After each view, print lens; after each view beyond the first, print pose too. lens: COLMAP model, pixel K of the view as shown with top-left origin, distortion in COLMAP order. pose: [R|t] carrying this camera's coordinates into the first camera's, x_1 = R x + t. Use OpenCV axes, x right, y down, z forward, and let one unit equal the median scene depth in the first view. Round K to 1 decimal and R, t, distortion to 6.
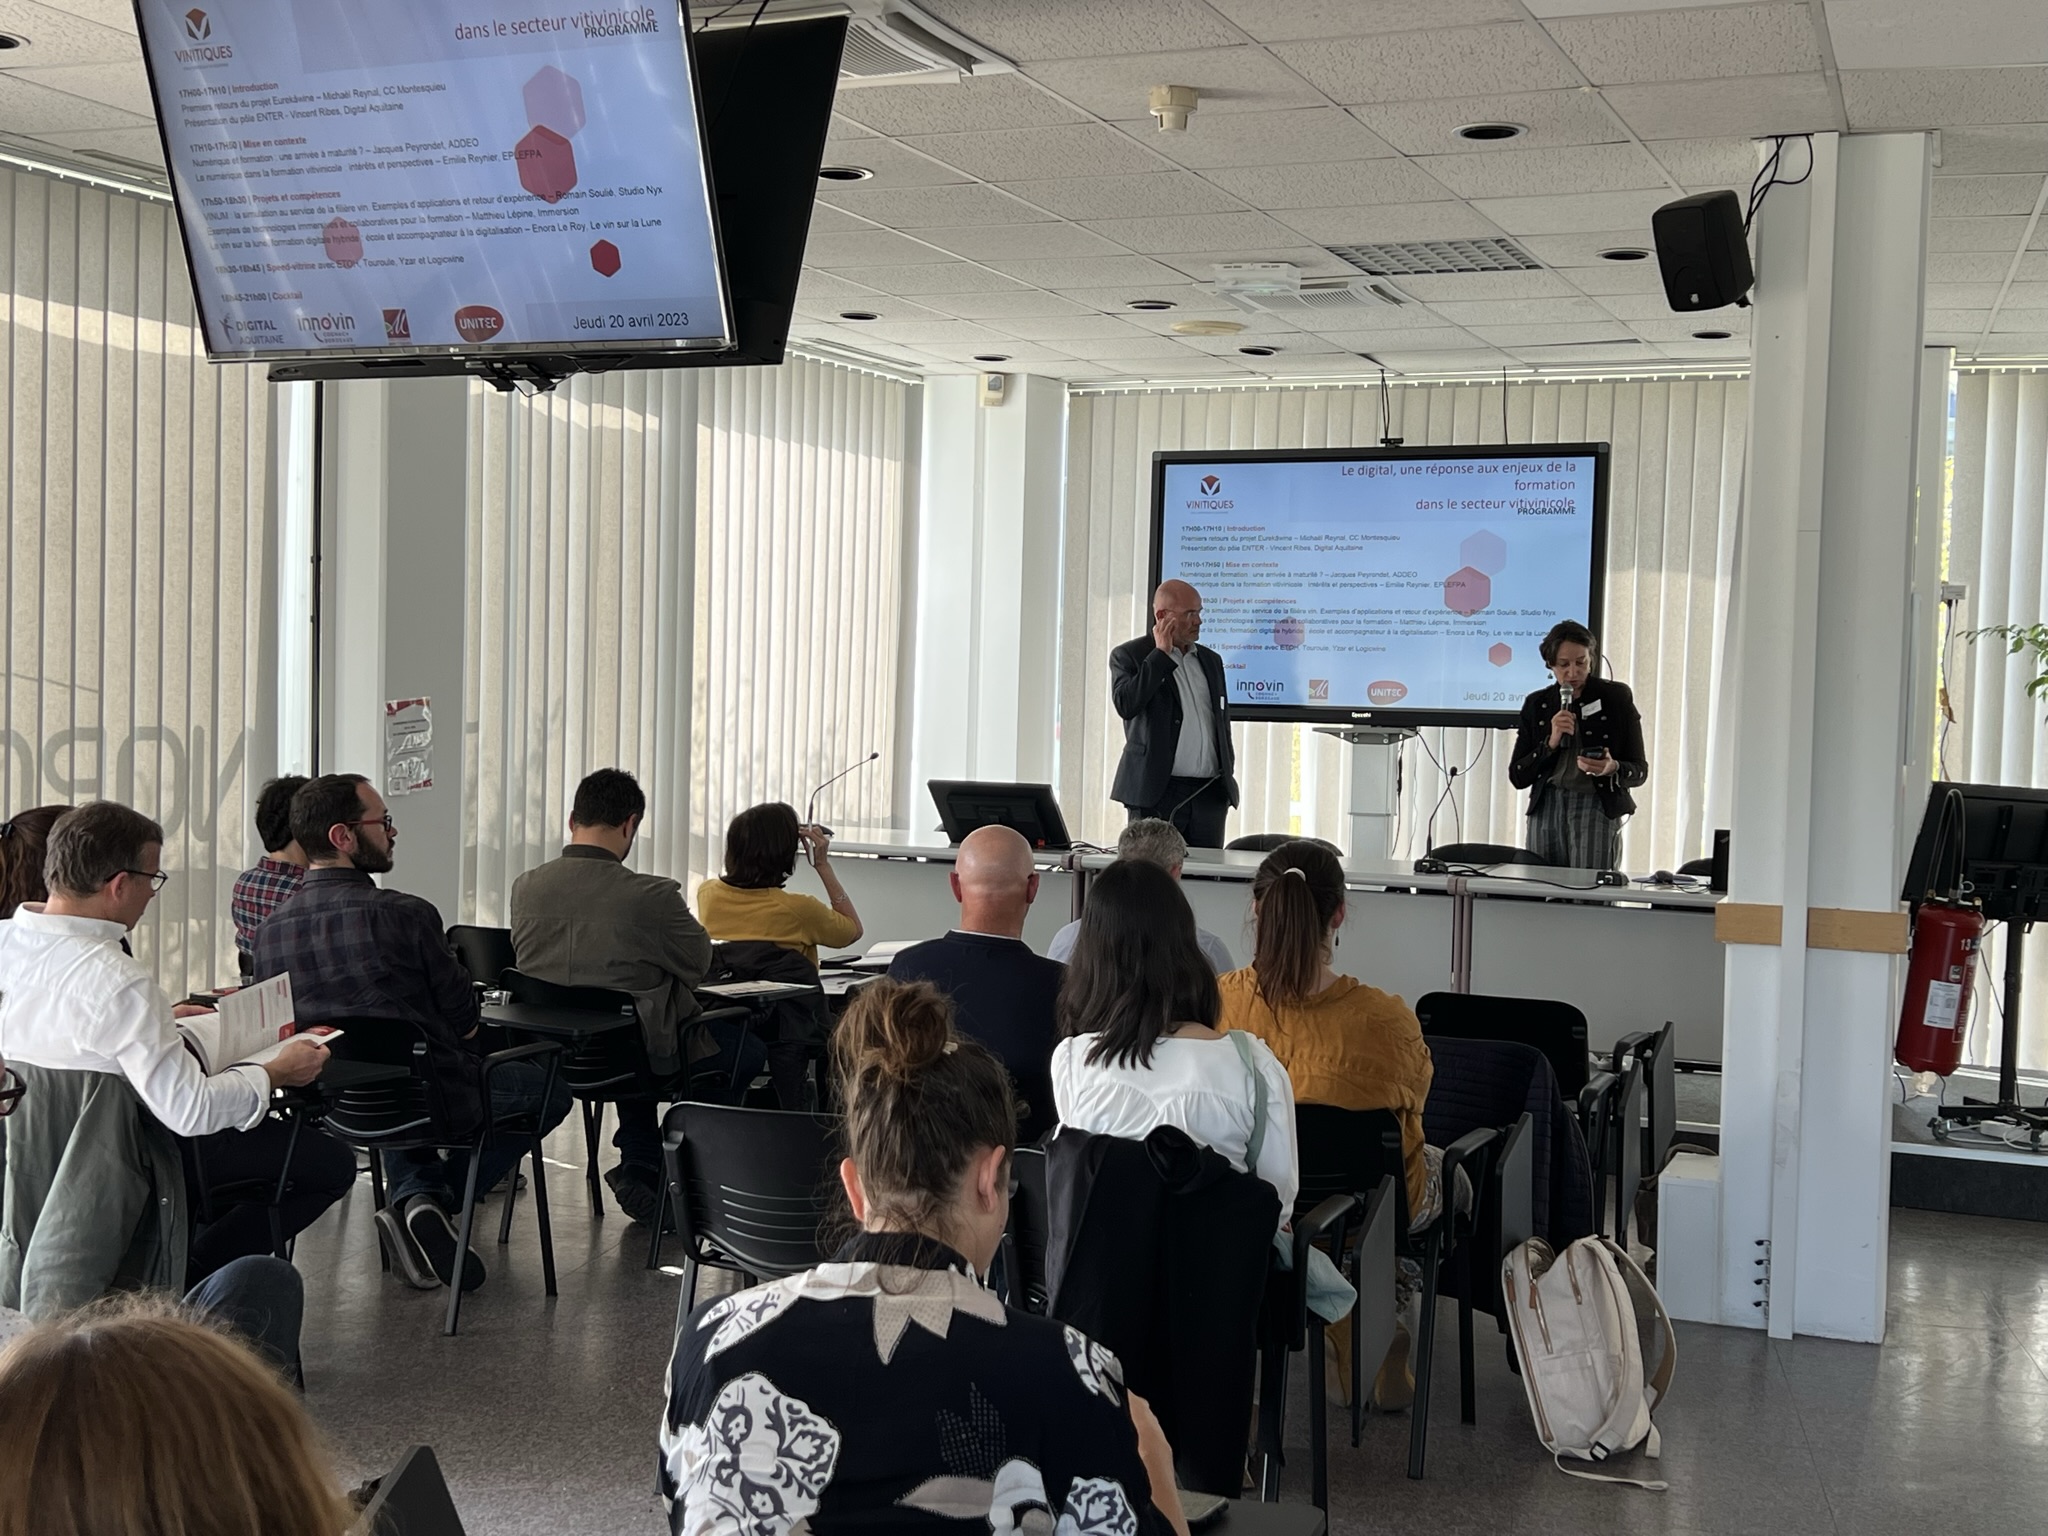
lens RADIAL K [[2534.9, 0, 1025.5], [0, 2534.9, 810.1], [0, 0, 1]] dist [0.194202, -0.010228]
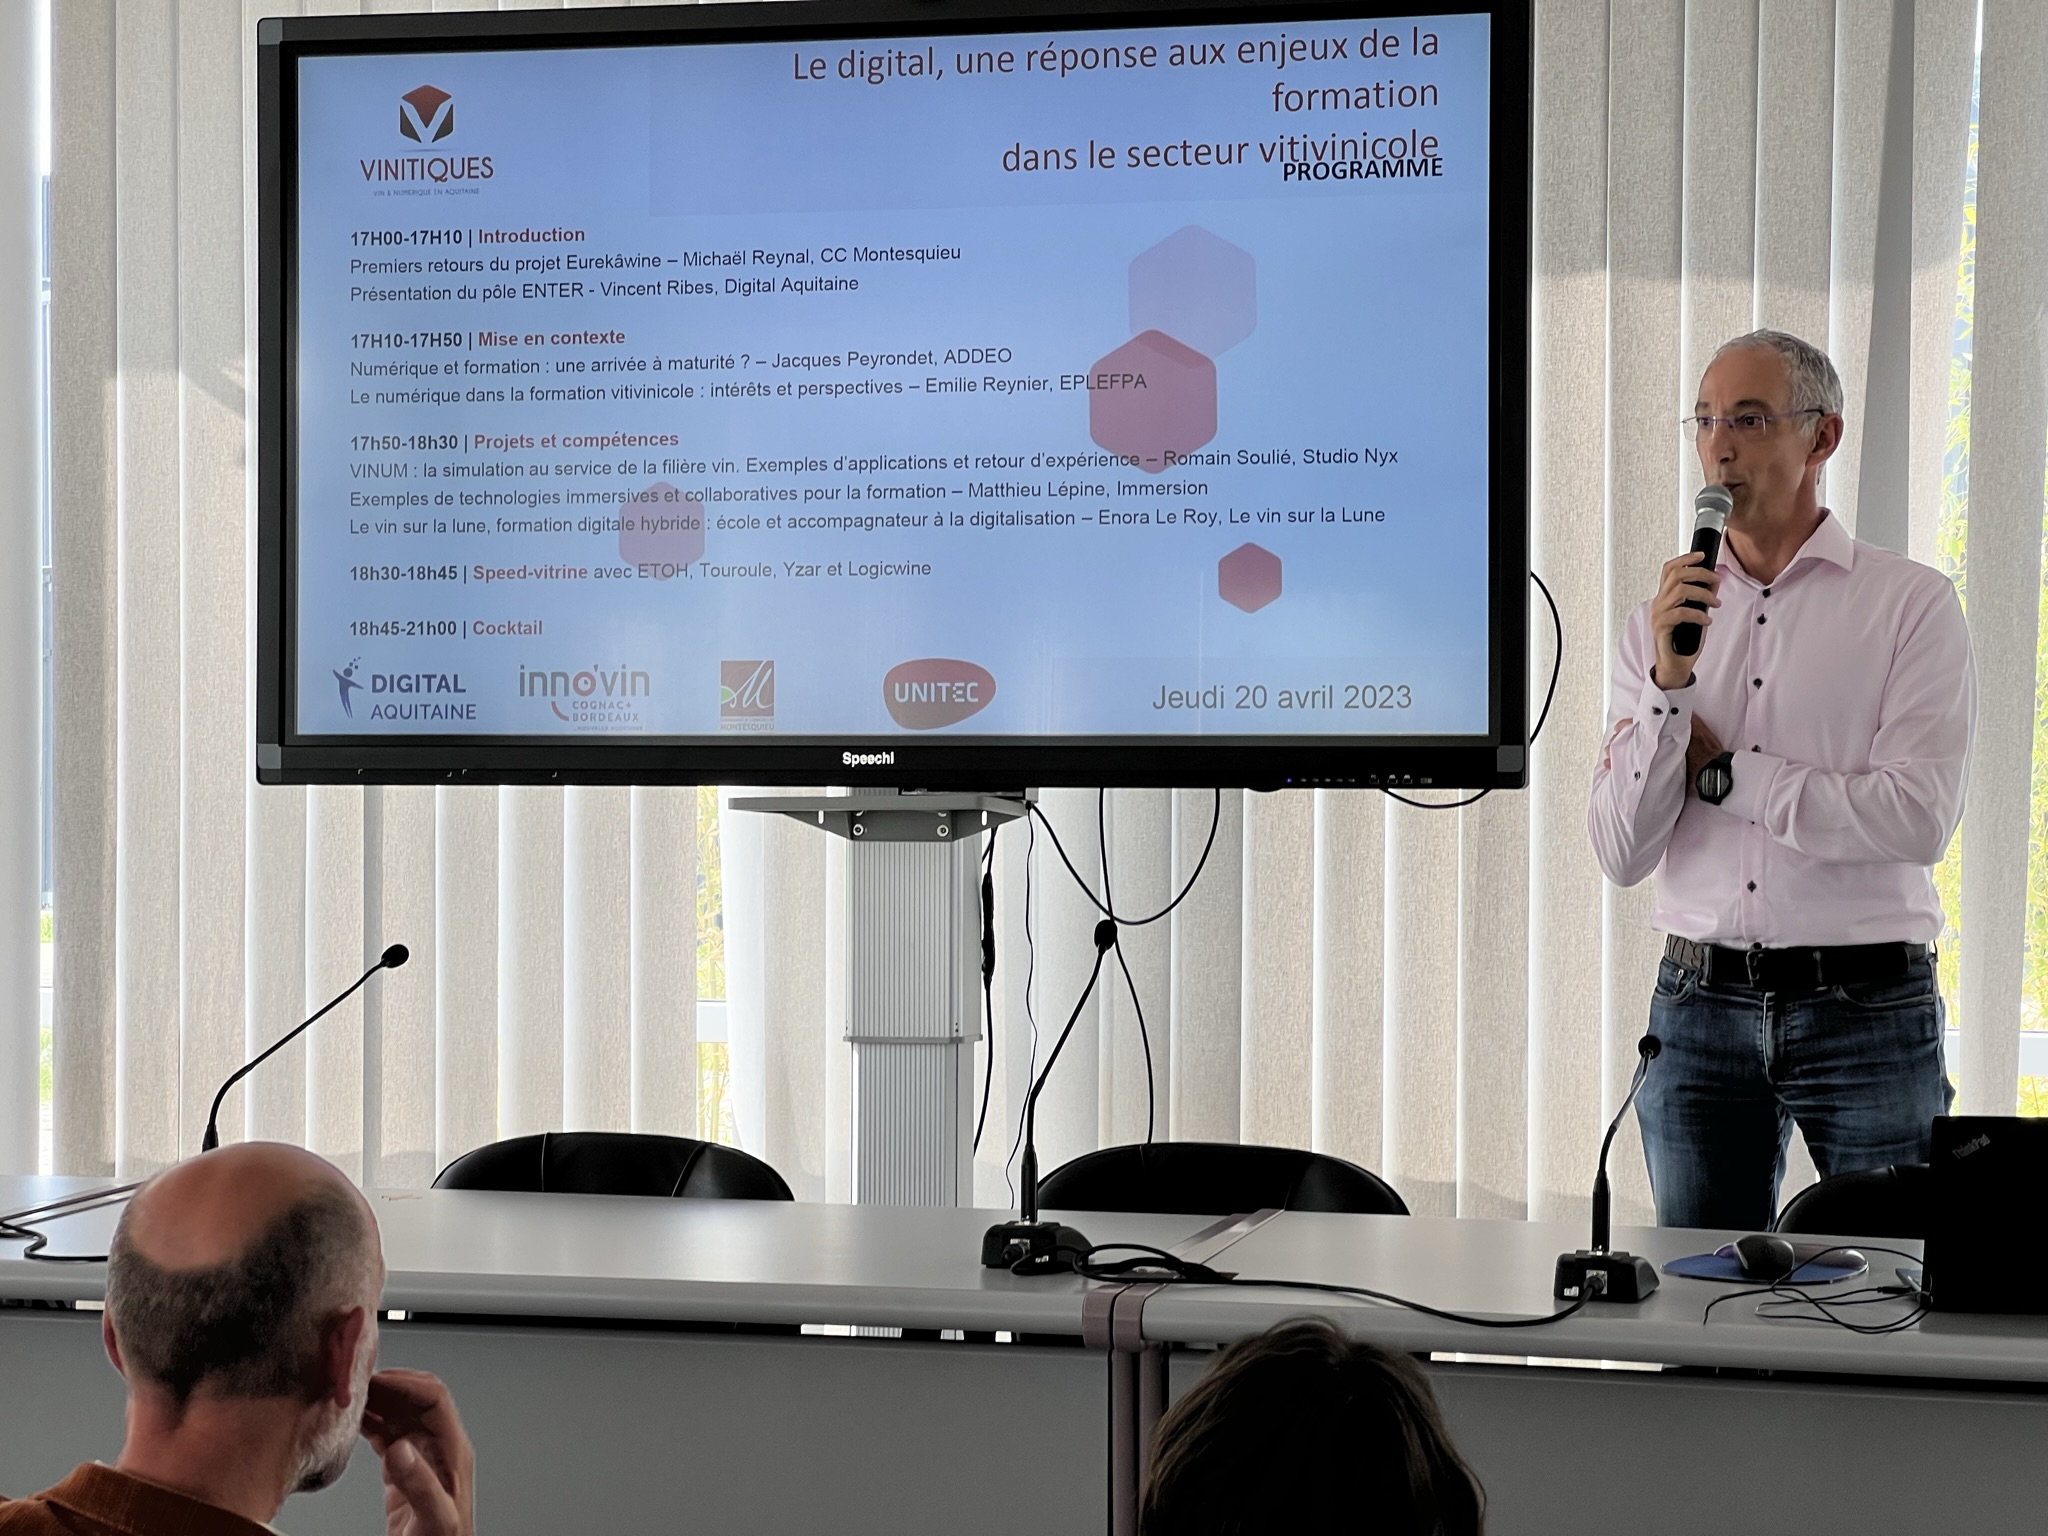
lens RADIAL K [[4599.5, 0, 1024.0], [0, 4599.5, 768.0], [0, 0, 1]] dist [-0.040819, 4.665959]
pose [[0.992462, -0.026998, 0.119543, 0.077450], [0.031200, 0.998954, -0.033421, -0.014426], [-0.118515, 0.036899, 0.992266, 0.371828]]
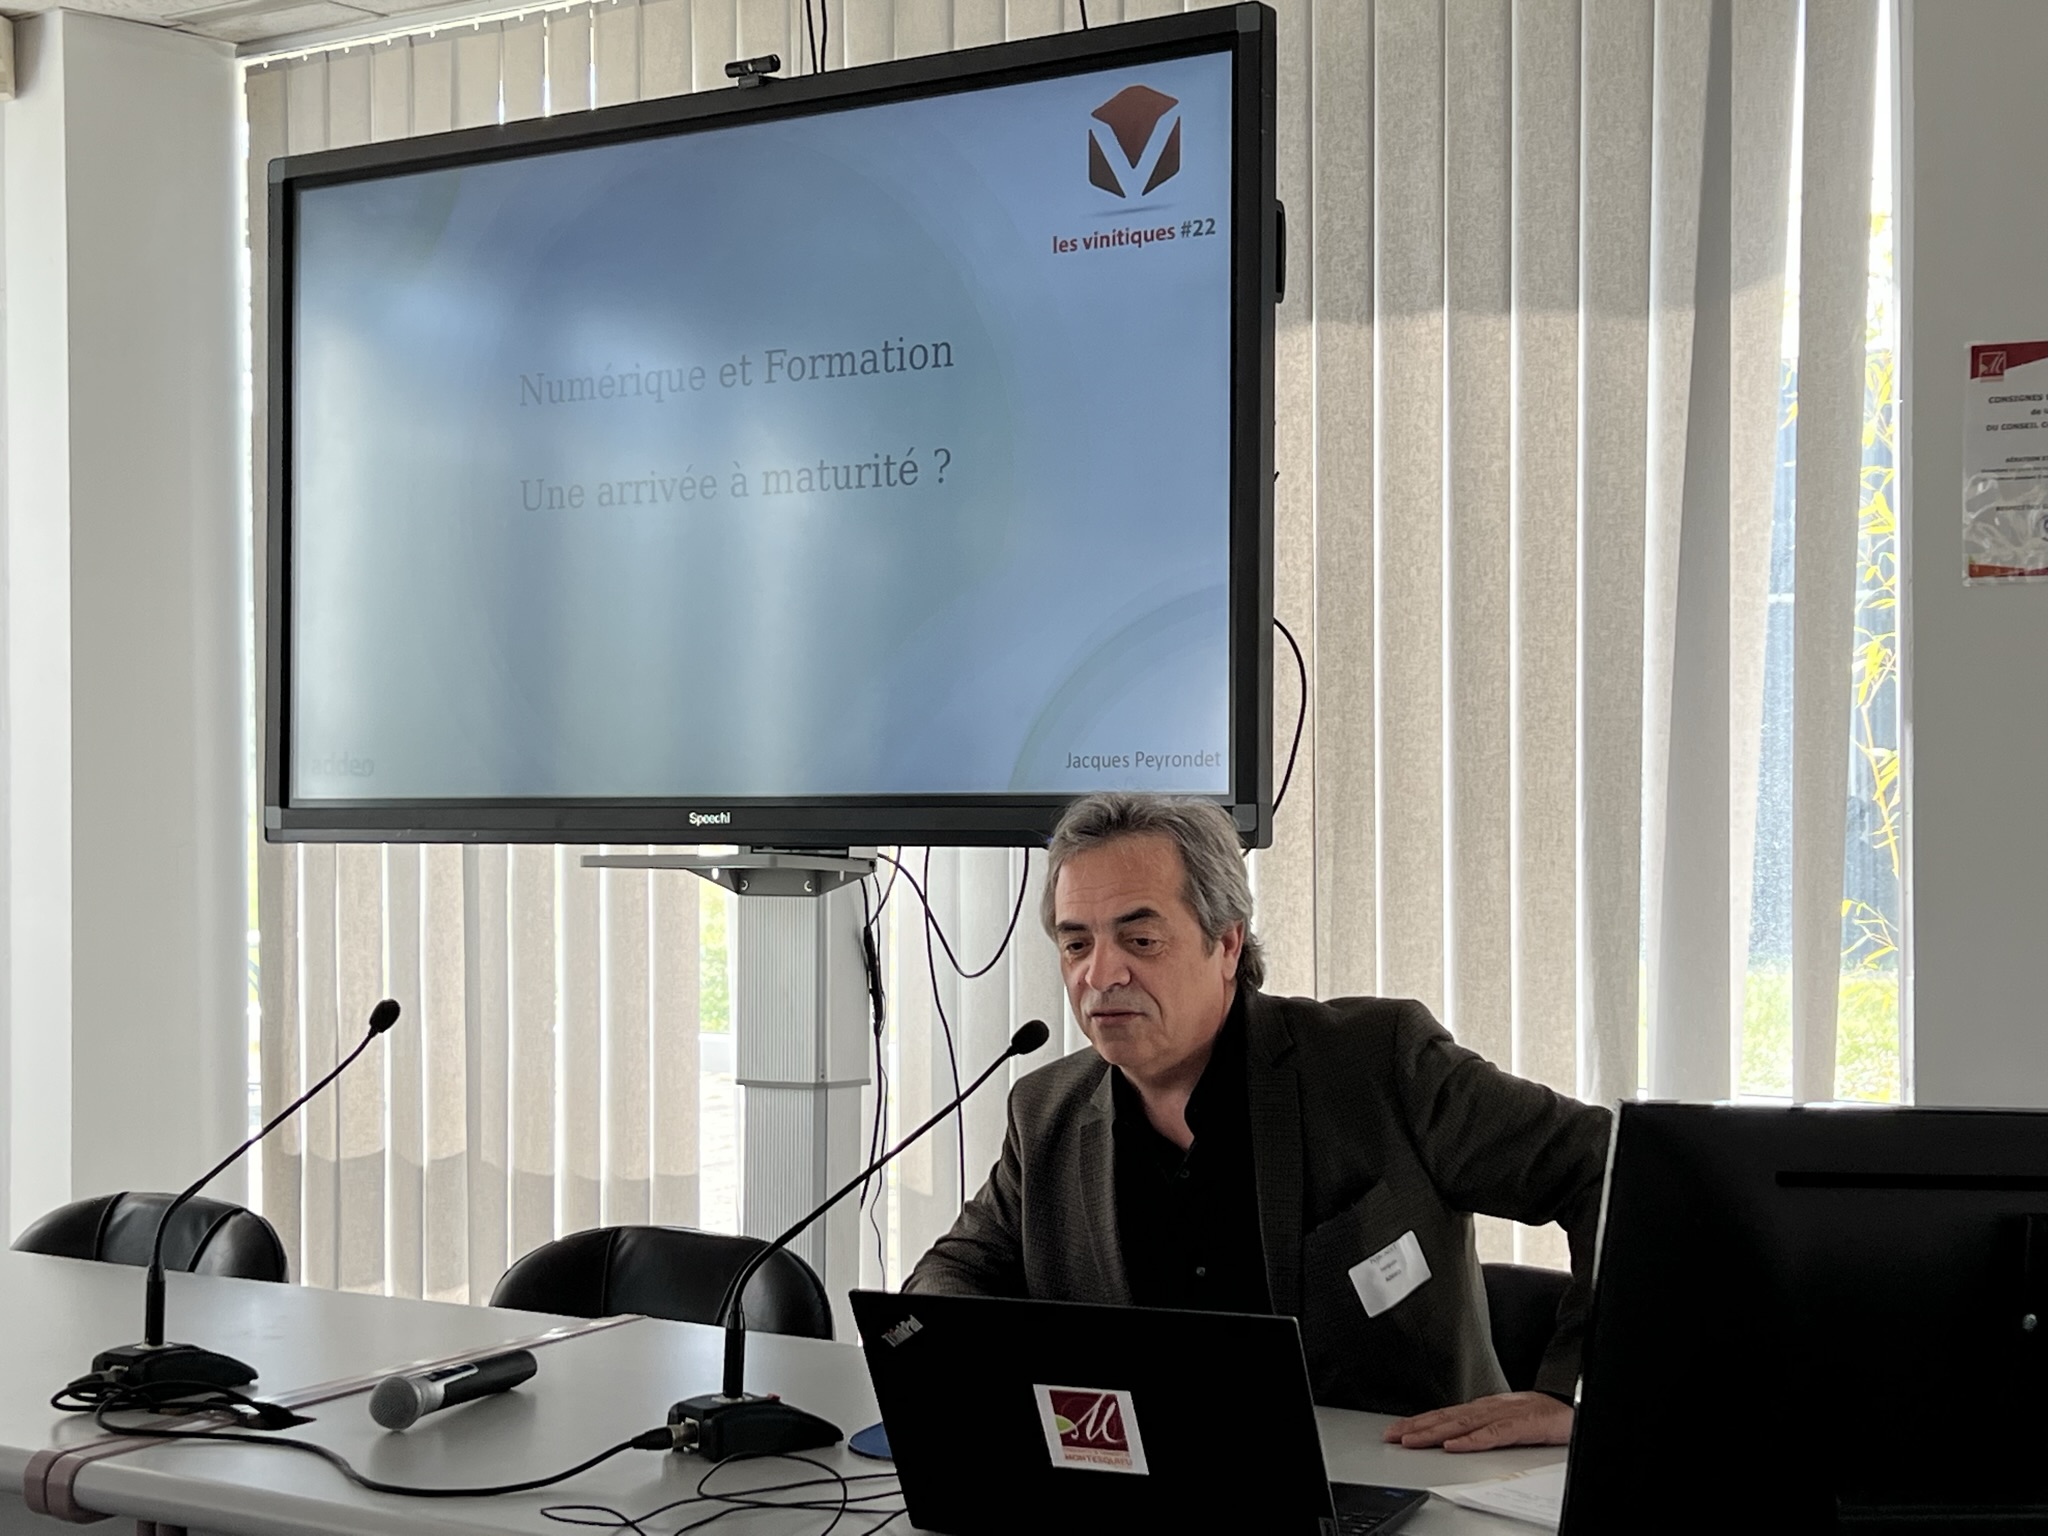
lens RADIAL K [[3106.9, 0, 1023.8], [0, 3106.9, 826.9], [0, 0, 1]] dist [0.157464, -0.088211]
pose [[0.978018, -0.029183, -0.206469, 0.268963], [0.021910, 0.999059, -0.037428, -0.018513], [0.207367, 0.032082, 0.977737, 0.571139]]
